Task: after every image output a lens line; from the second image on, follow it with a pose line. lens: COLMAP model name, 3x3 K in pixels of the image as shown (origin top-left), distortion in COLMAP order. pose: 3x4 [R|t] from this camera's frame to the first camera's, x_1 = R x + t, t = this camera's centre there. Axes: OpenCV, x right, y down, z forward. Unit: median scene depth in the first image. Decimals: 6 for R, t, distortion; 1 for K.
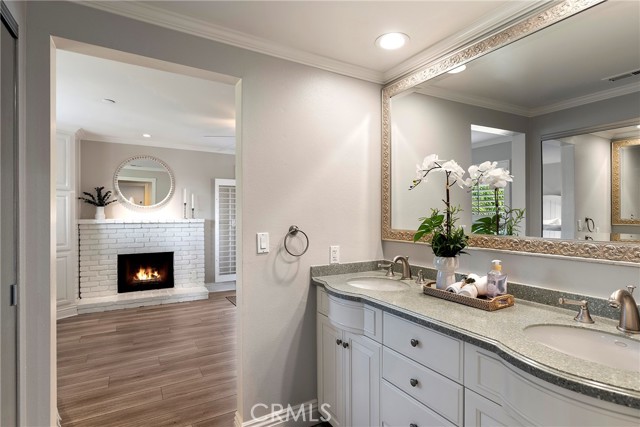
lens RADIAL K [[327.8, 0, 317.3], [0, 327.8, 213.2], [0, 0, 1]] dist [0.013750, -0.000073]
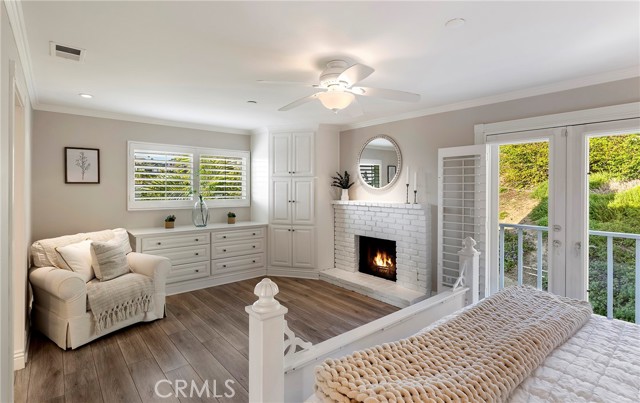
lens RADIAL K [[313.0, 0, 326.7], [0, 313.0, 188.8], [0, 0, 1]] dist [-0.000529, -0.000410]
pose [[0.197706, 0.001196, -0.980261, 0.343706], [0.000110, 0.999999, 0.001242, -0.021319], [0.980261, -0.000353, 0.197706, 0.695219]]
